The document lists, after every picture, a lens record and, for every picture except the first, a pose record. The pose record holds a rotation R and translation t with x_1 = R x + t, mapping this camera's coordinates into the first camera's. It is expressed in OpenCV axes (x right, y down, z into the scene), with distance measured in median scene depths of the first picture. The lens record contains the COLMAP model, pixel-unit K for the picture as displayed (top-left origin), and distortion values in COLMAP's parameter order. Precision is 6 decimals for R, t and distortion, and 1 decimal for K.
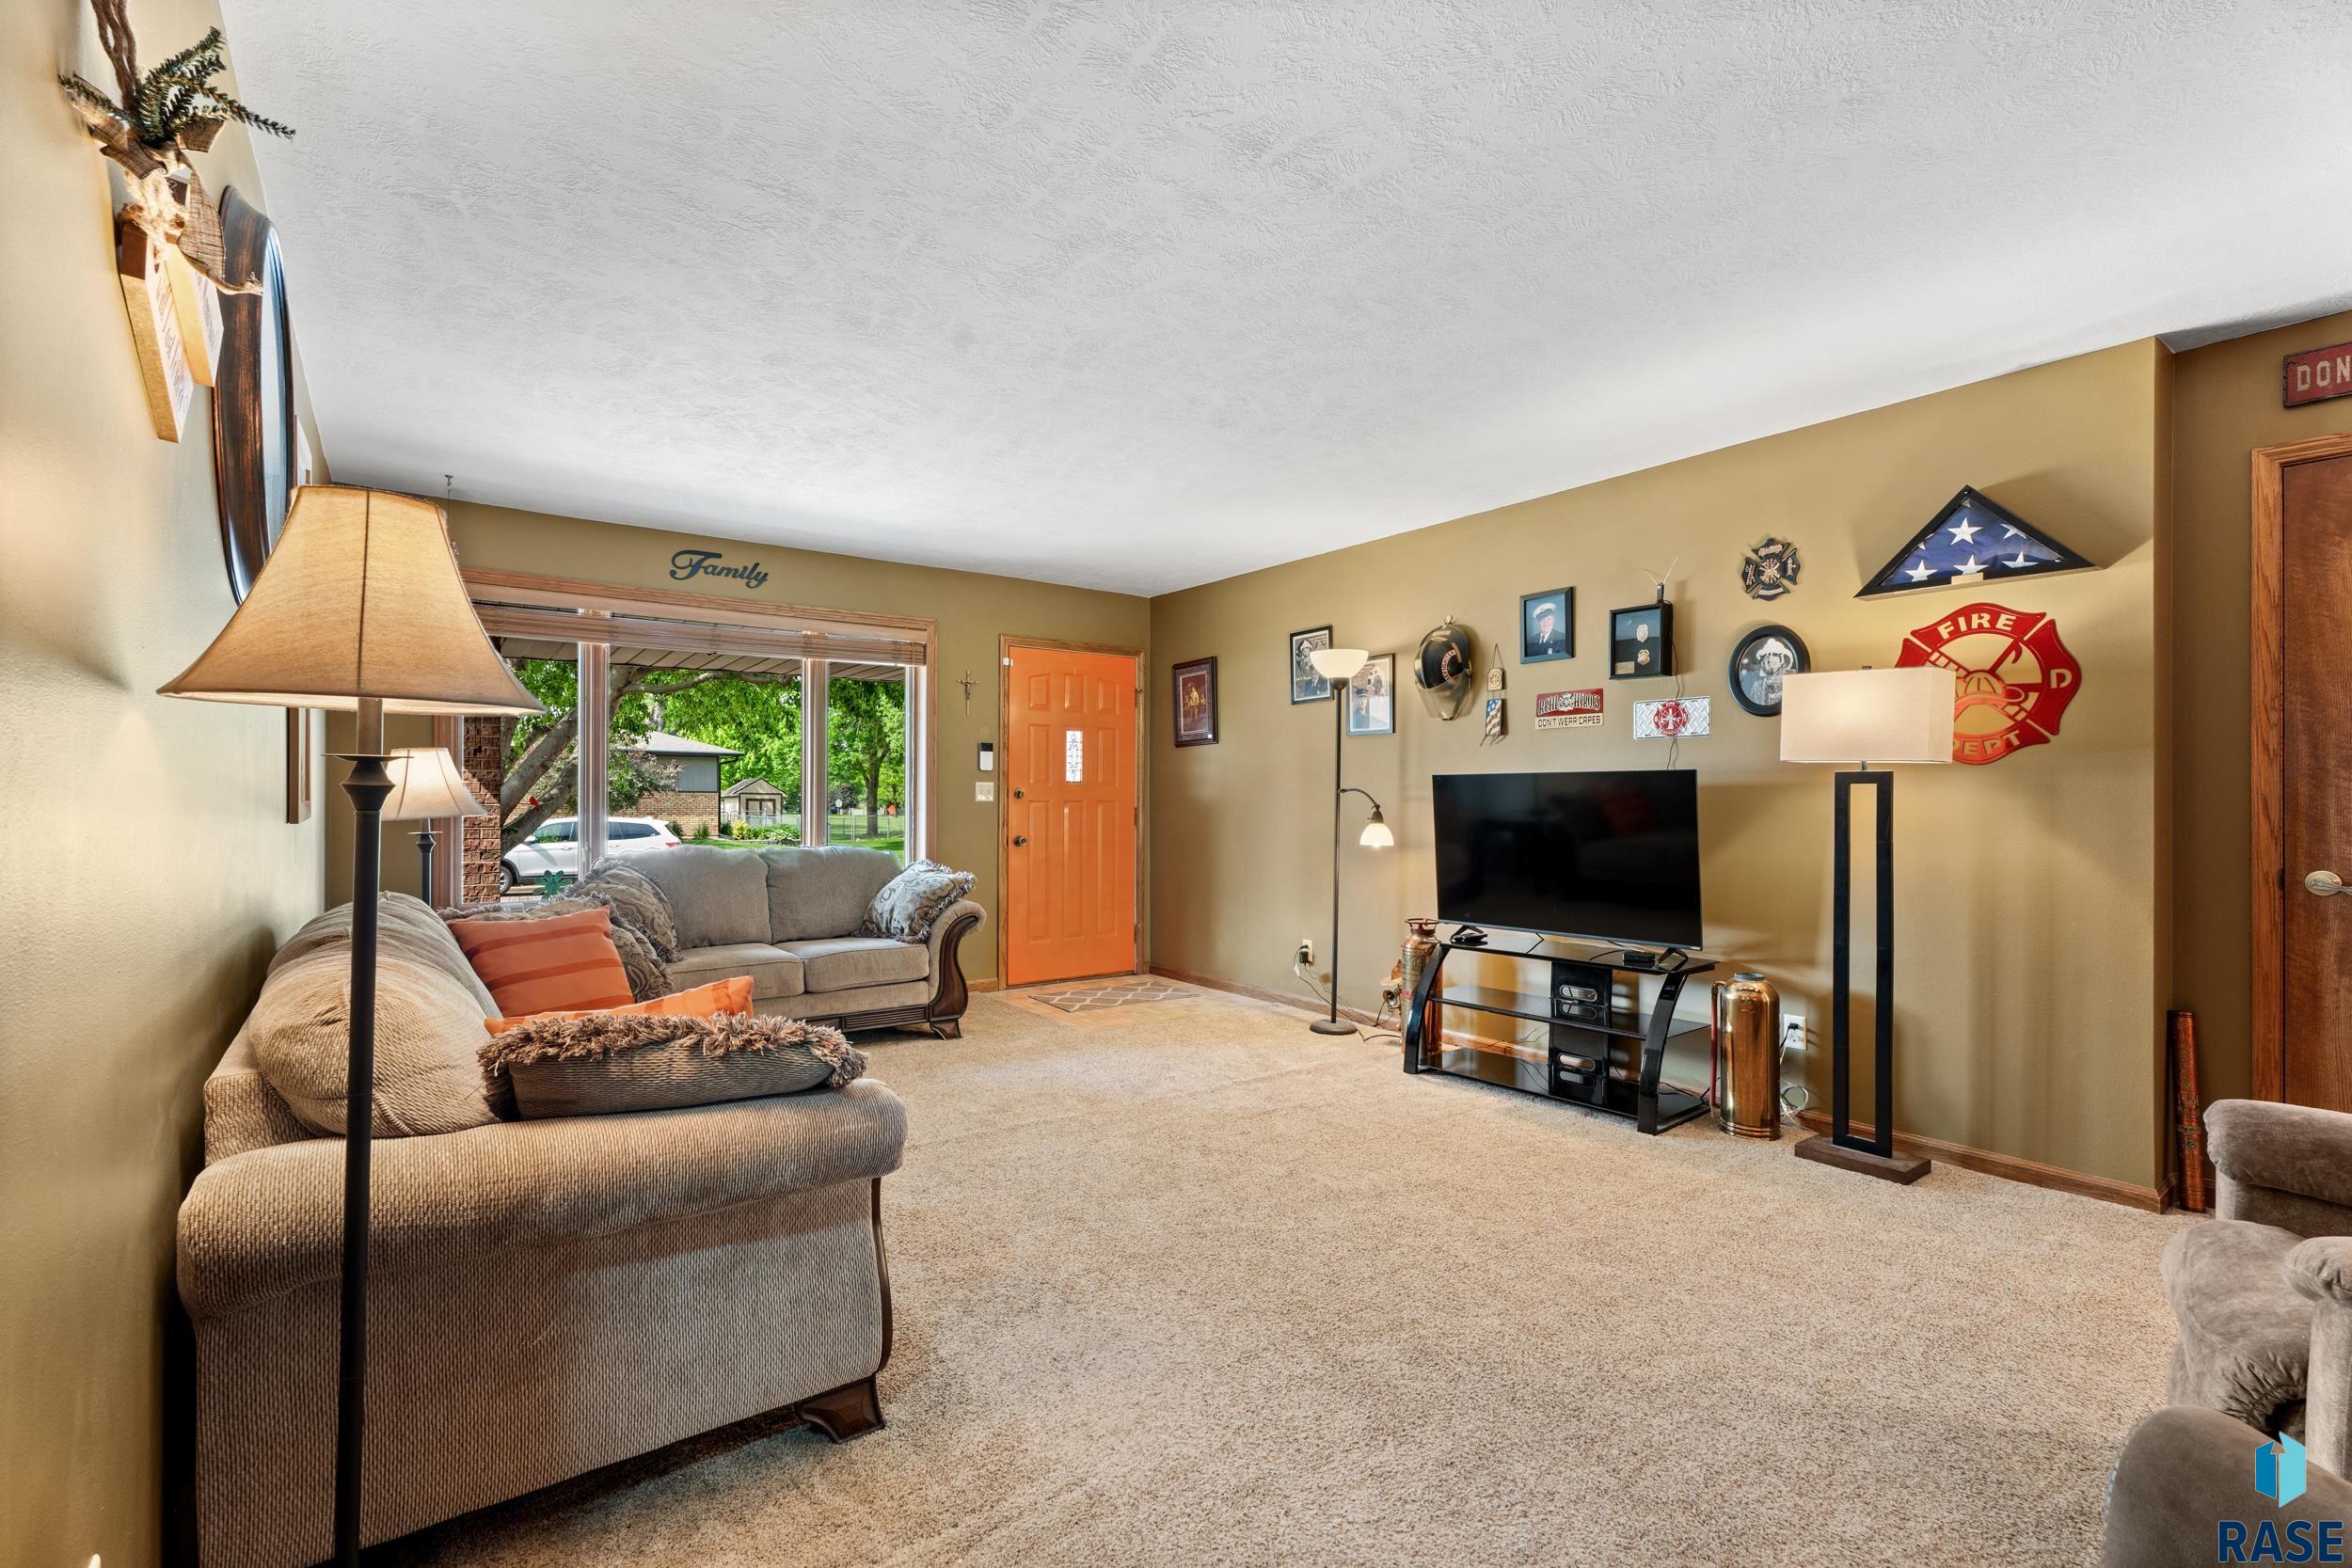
lens RADIAL K [[1046.3, 0, 1169.9], [0, 1046.3, 791.6], [0, 0, 1]] dist [0.000087, 0.000431]
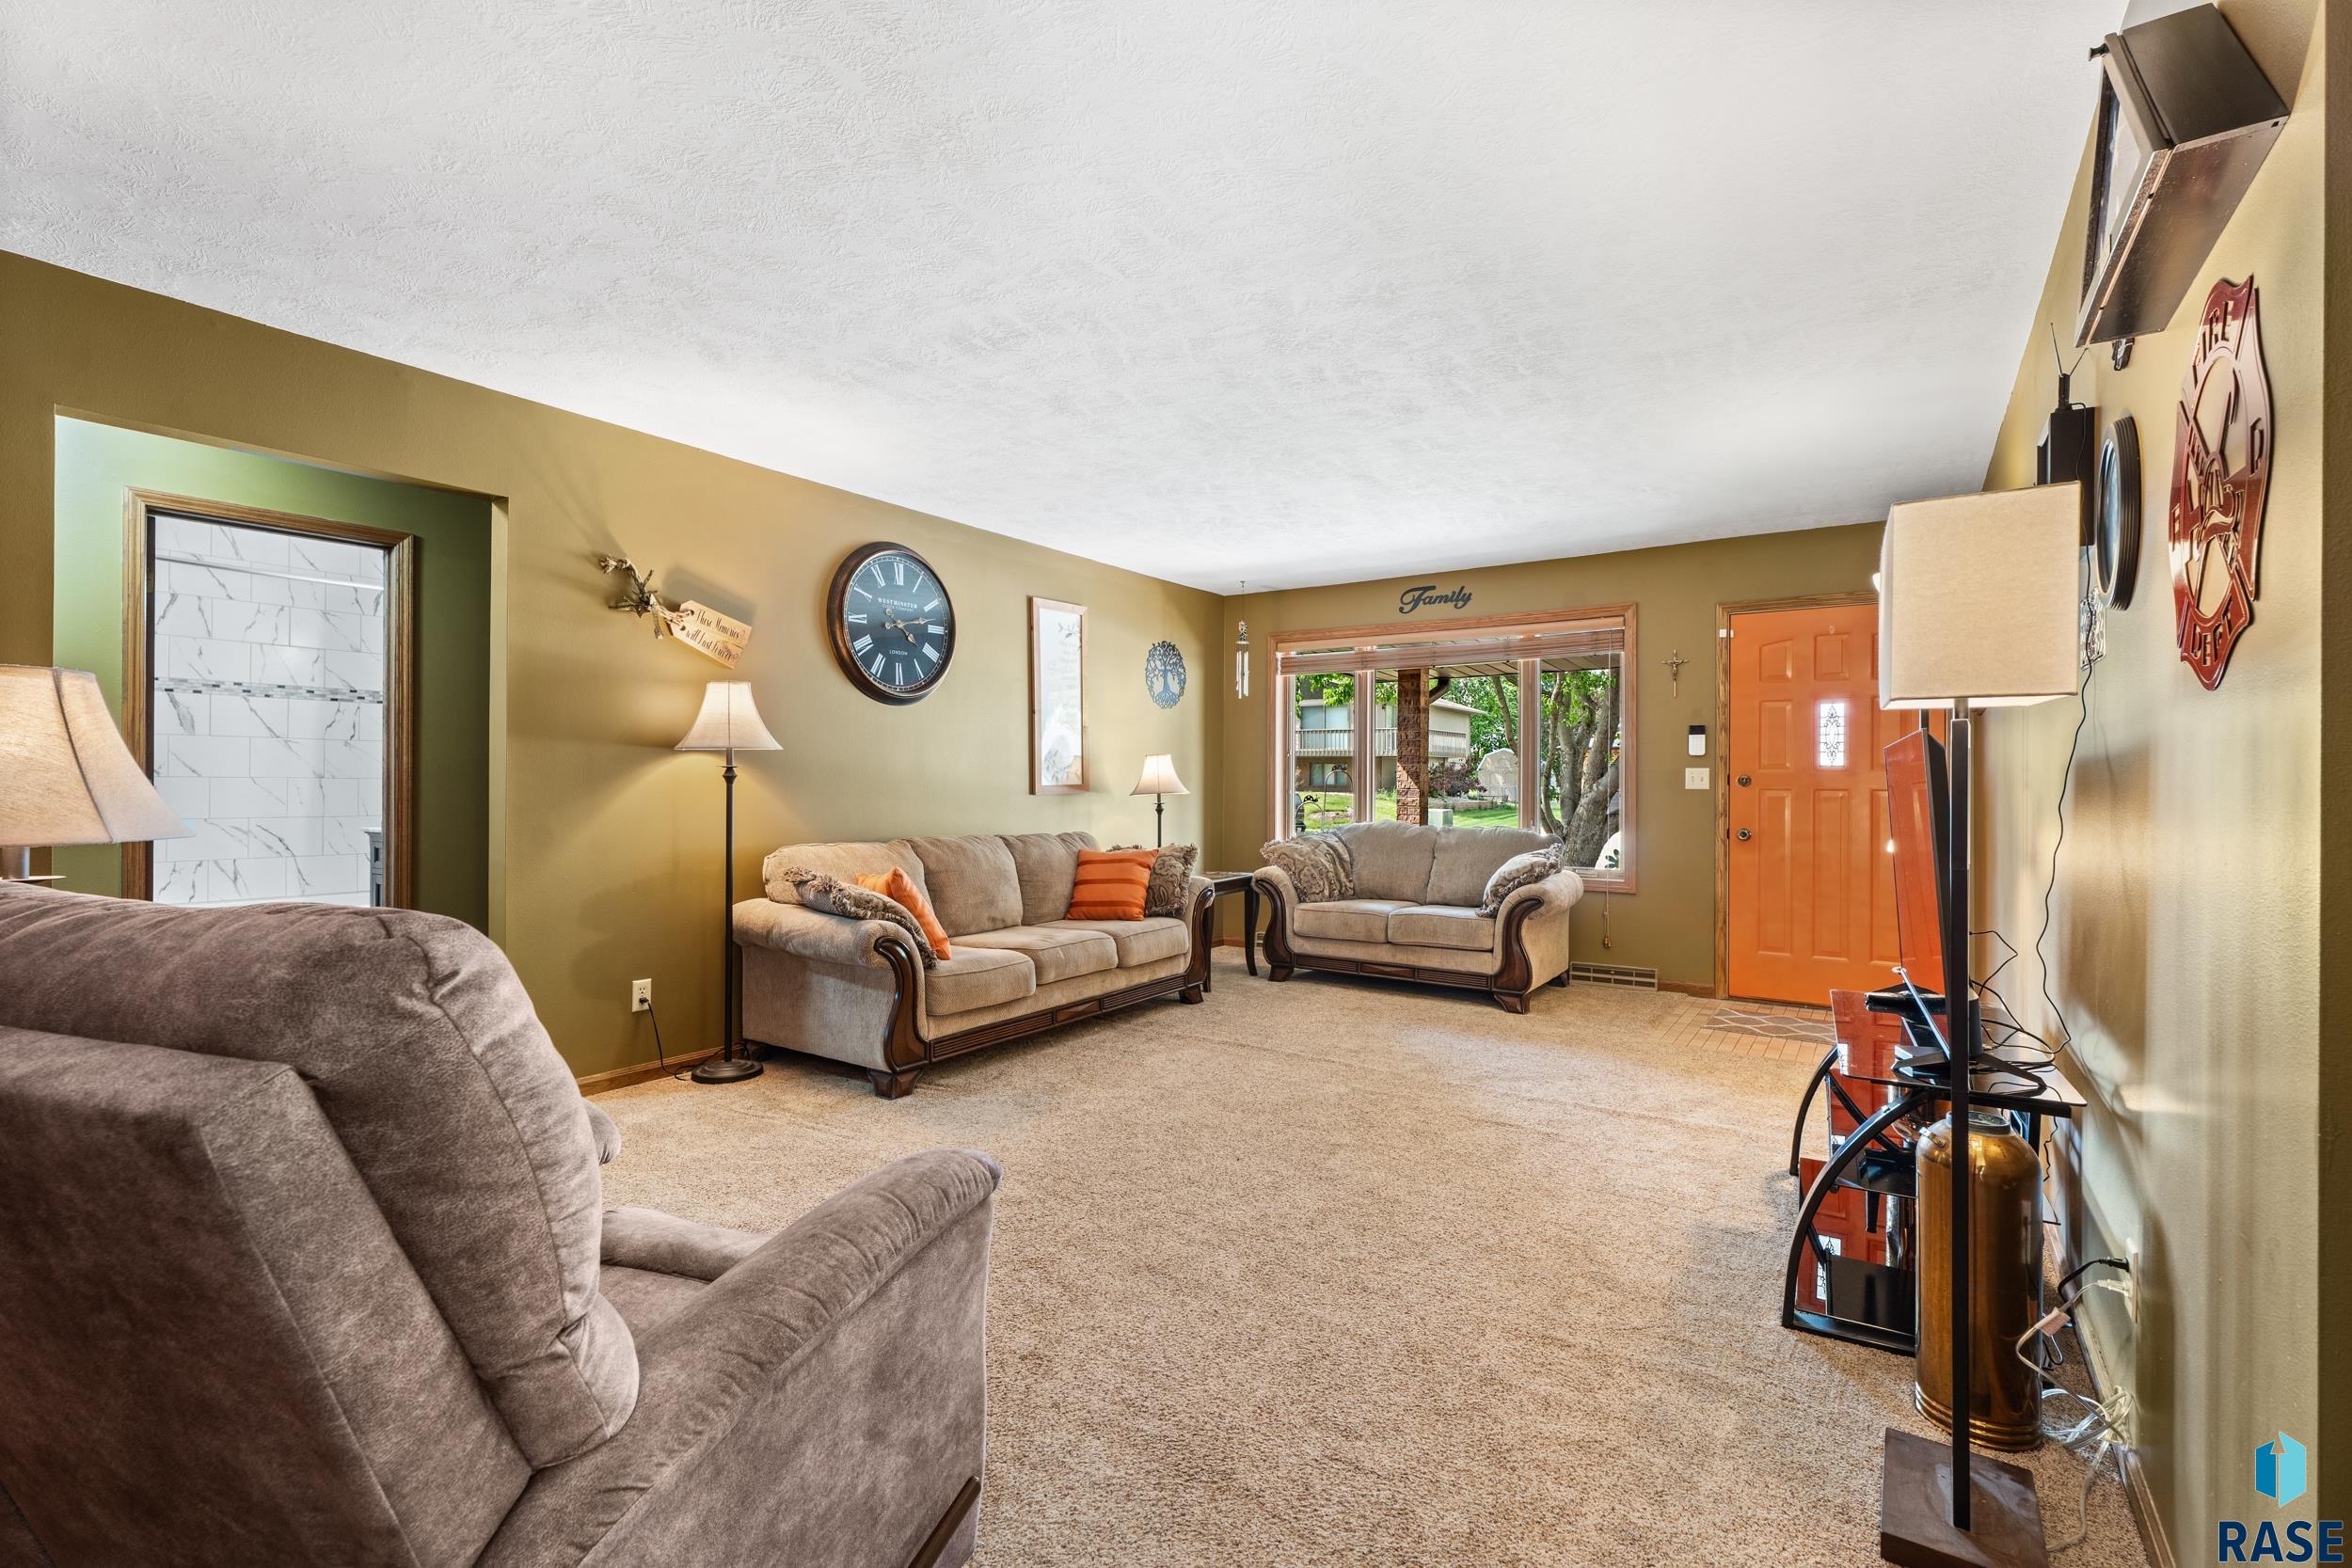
lens RADIAL K [[1046.3, 0, 1172.2], [0, 1046.3, 781.7], [0, 0, 1]] dist [0.000087, 0.000431]
pose [[0.326916, -0.001723, -0.945052, 0.766912], [0.001665, 0.999998, -0.001247, 0.004555], [0.945052, -0.001166, 0.326918, 0.372798]]
